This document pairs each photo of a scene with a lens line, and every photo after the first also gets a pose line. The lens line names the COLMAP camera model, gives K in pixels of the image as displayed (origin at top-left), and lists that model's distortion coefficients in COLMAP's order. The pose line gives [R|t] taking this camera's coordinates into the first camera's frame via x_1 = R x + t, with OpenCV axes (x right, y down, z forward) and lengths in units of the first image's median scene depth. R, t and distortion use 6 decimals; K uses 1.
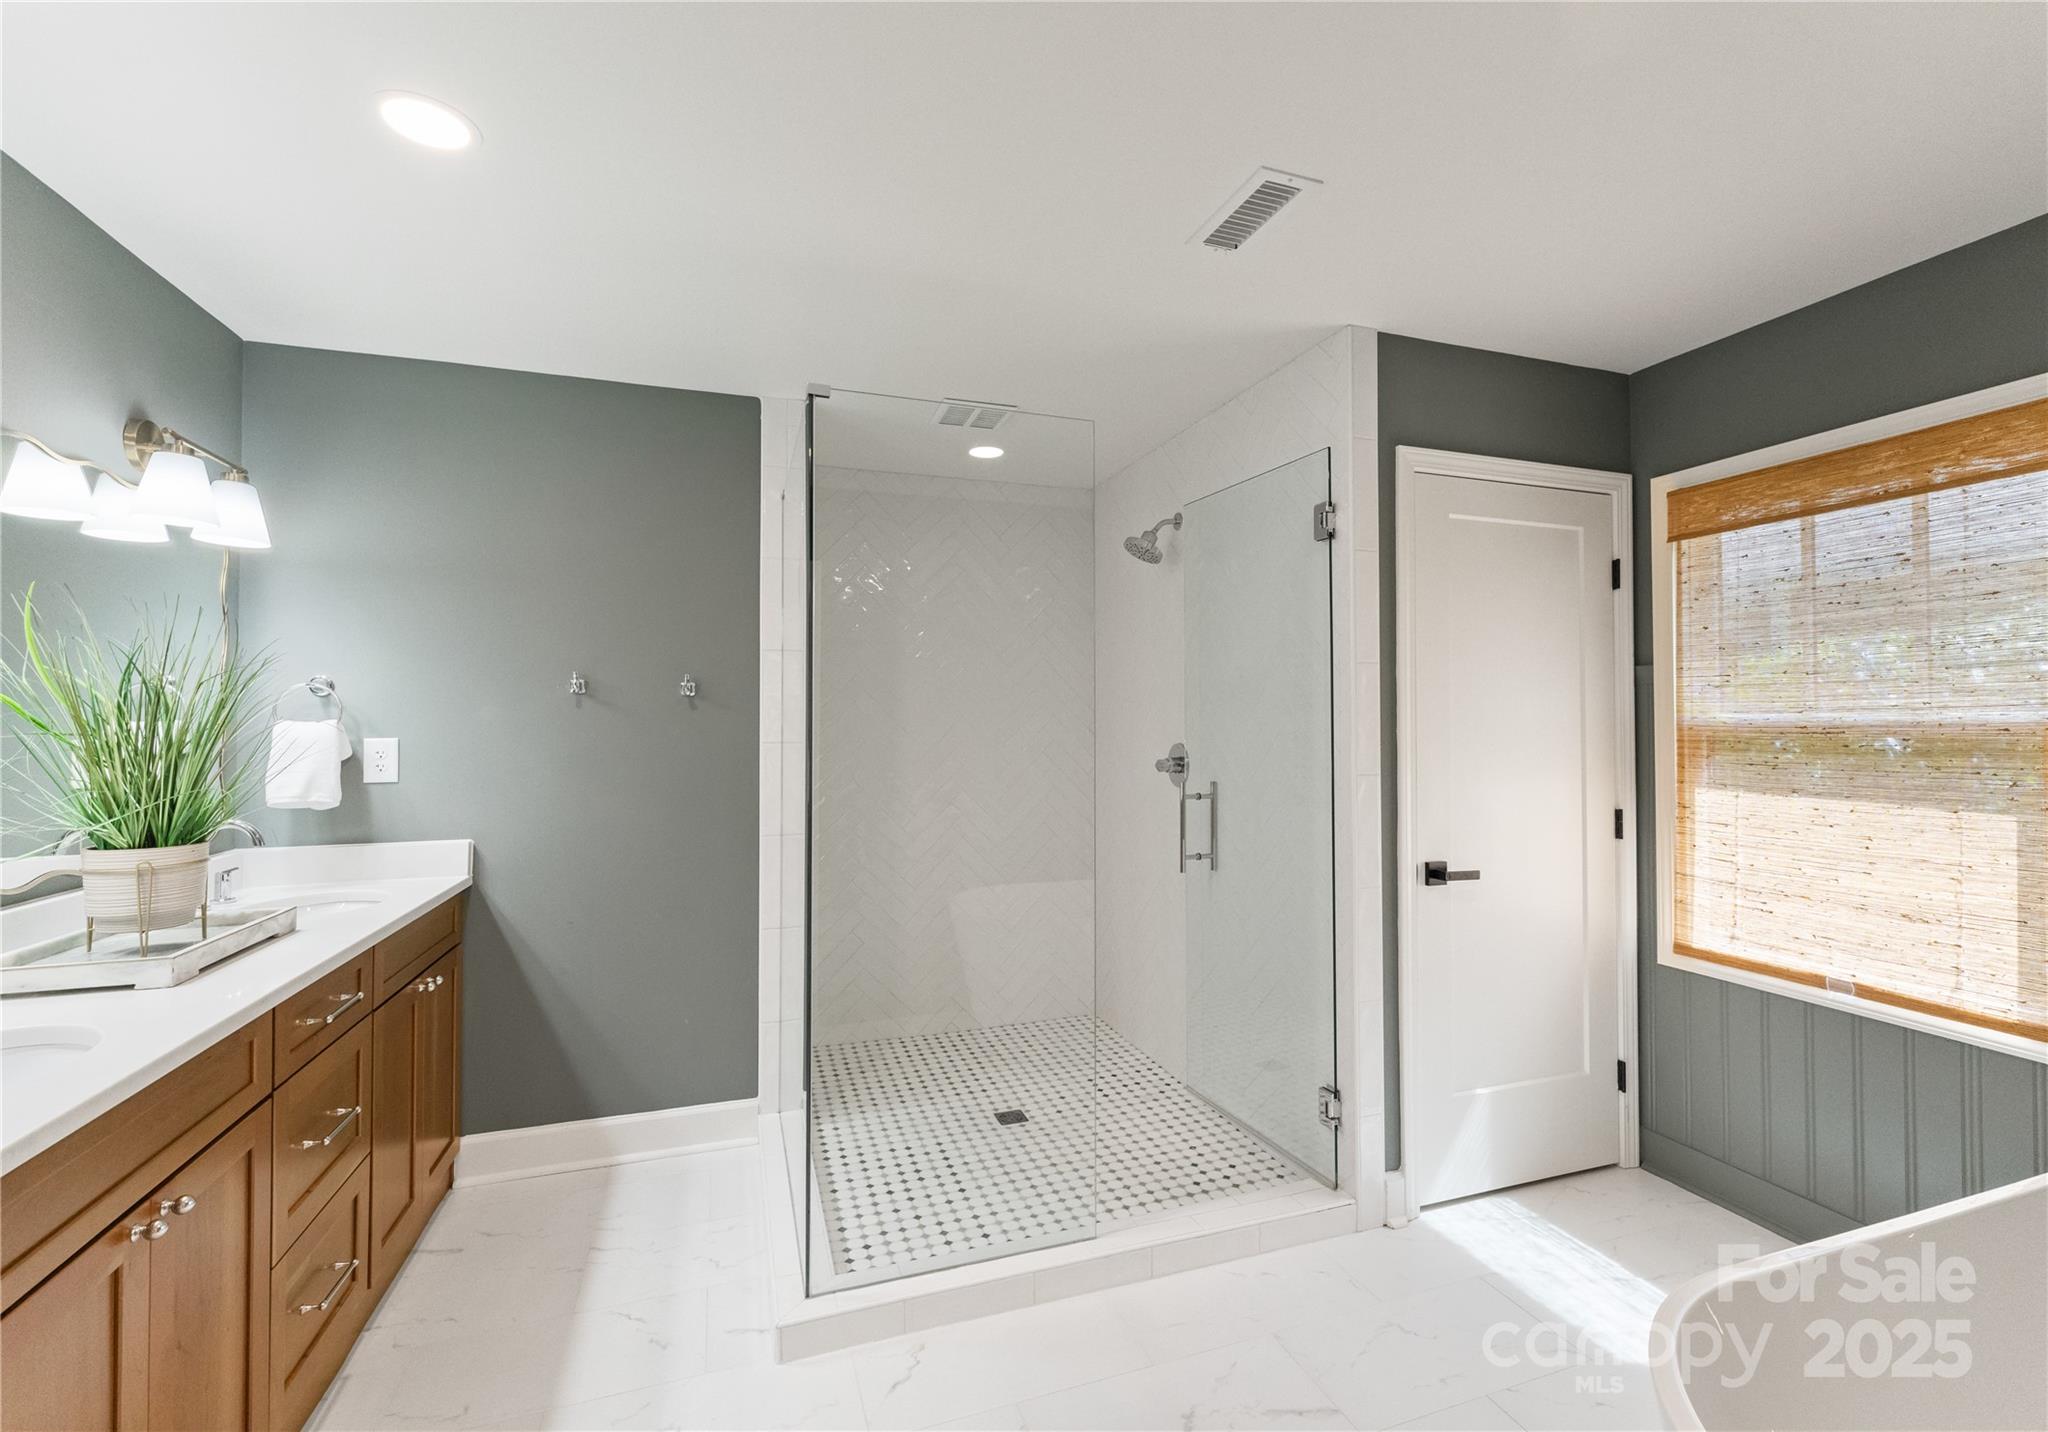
lens RADIAL K [[900.7, 0, 1014.7], [0, 900.7, 708.5], [0, 0, 1]] dist [-0.000817, -0.000480]
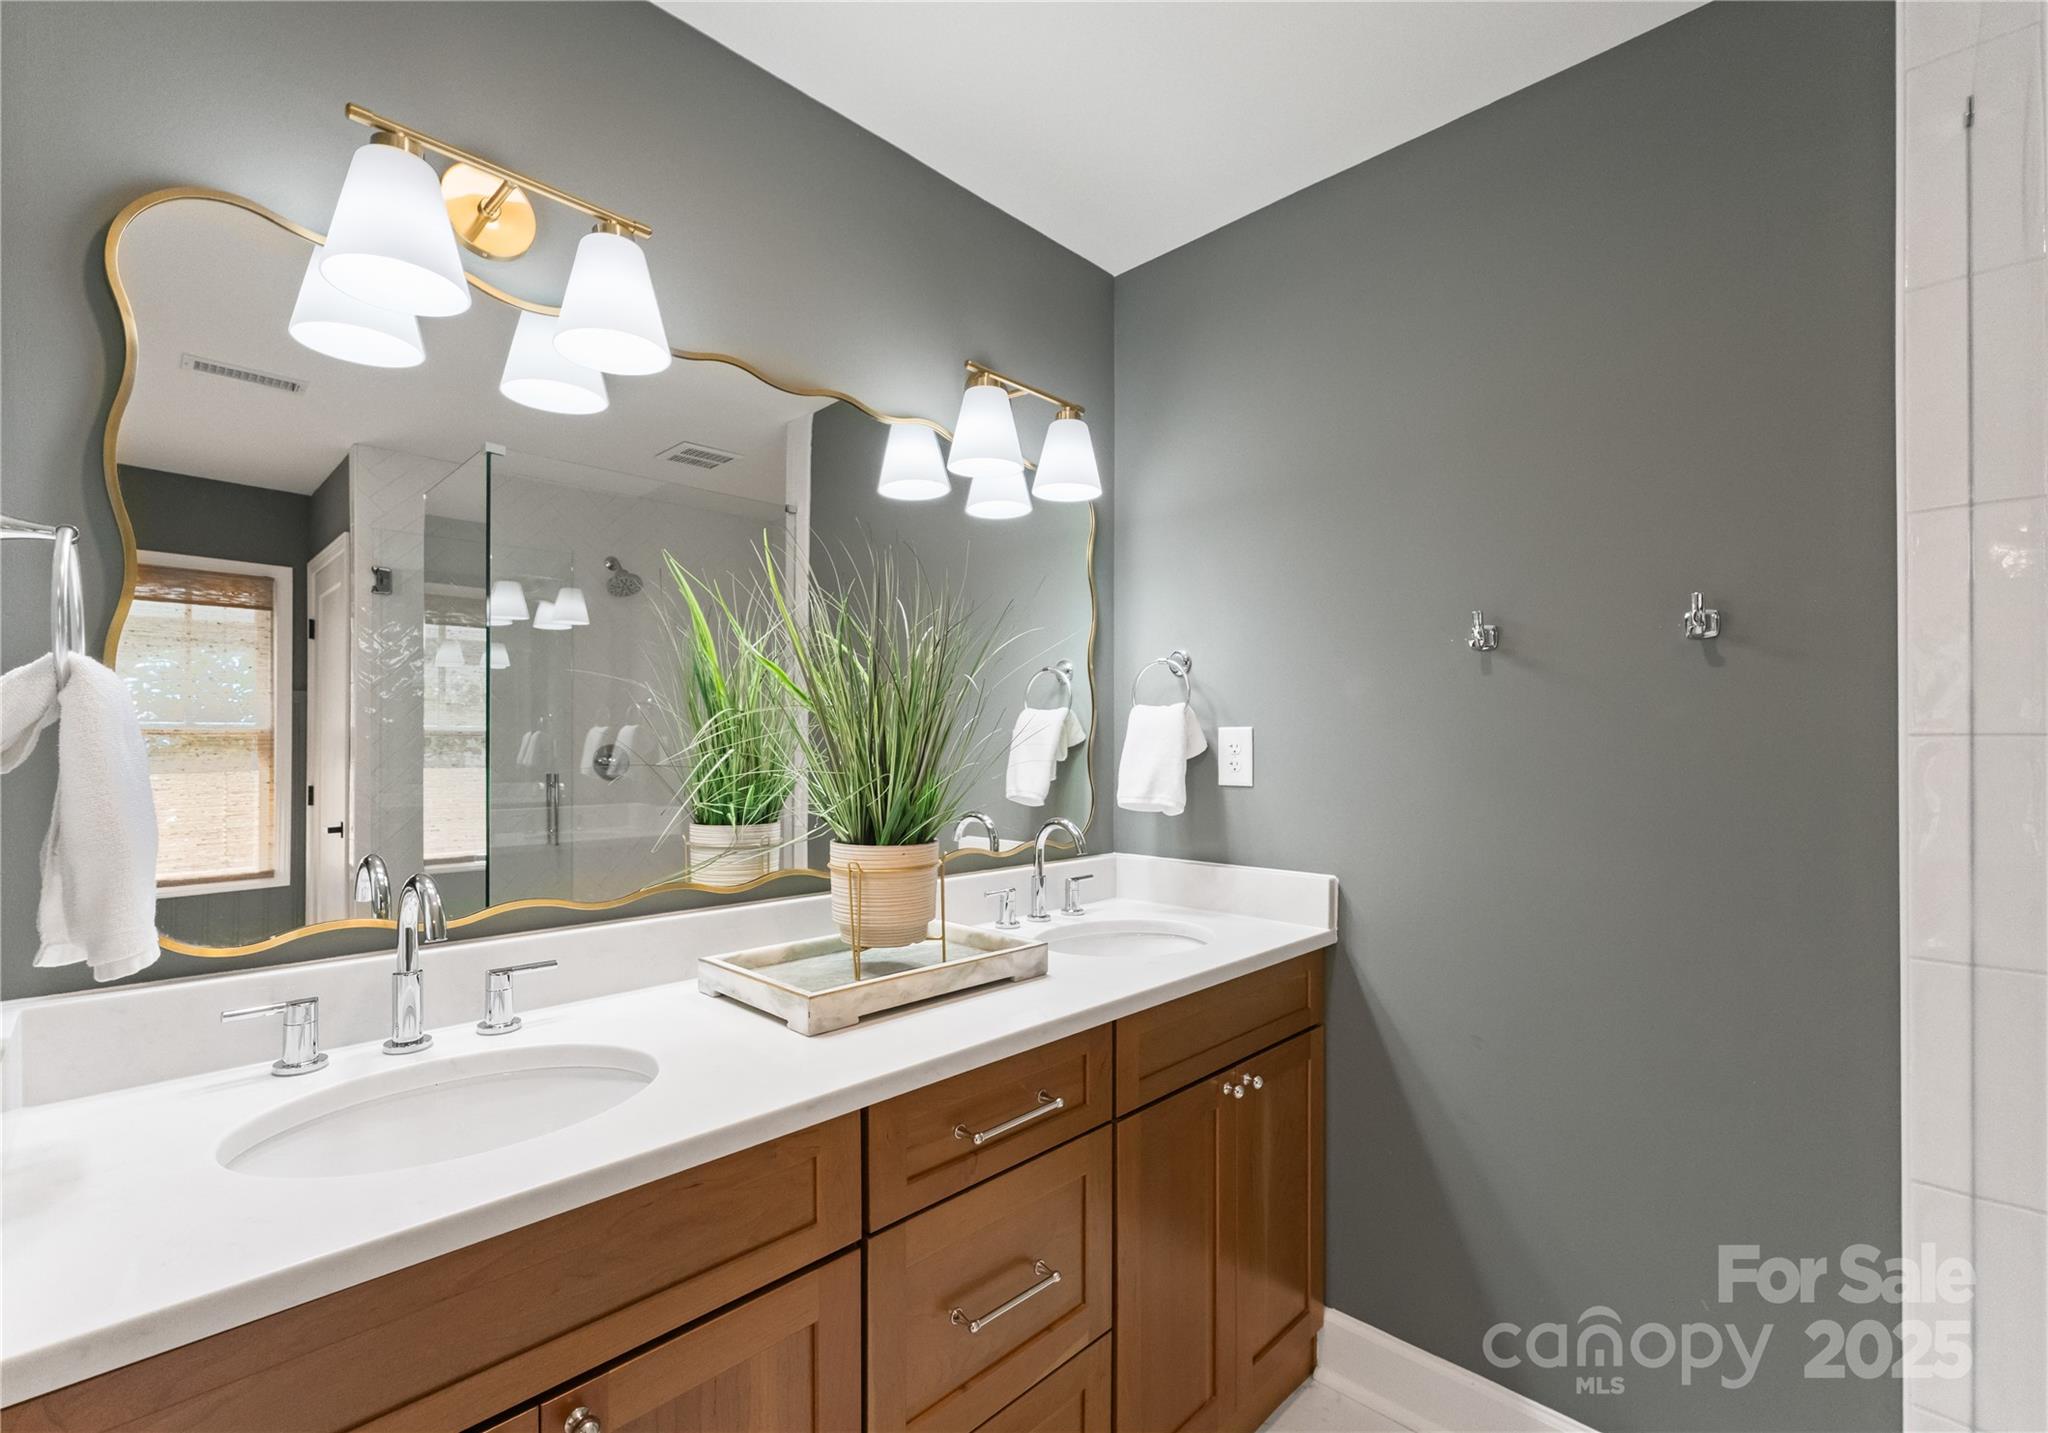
lens RADIAL K [[897.8, 0, 1029.9], [0, 897.8, 736.5], [0, 0, 1]] dist [-0.000525, 0.000192]
pose [[0.476336, -0.002500, -0.879260, -0.117093], [0.008526, 0.999962, 0.001776, 0.037081], [0.879222, -0.008343, 0.476340, 0.477376]]
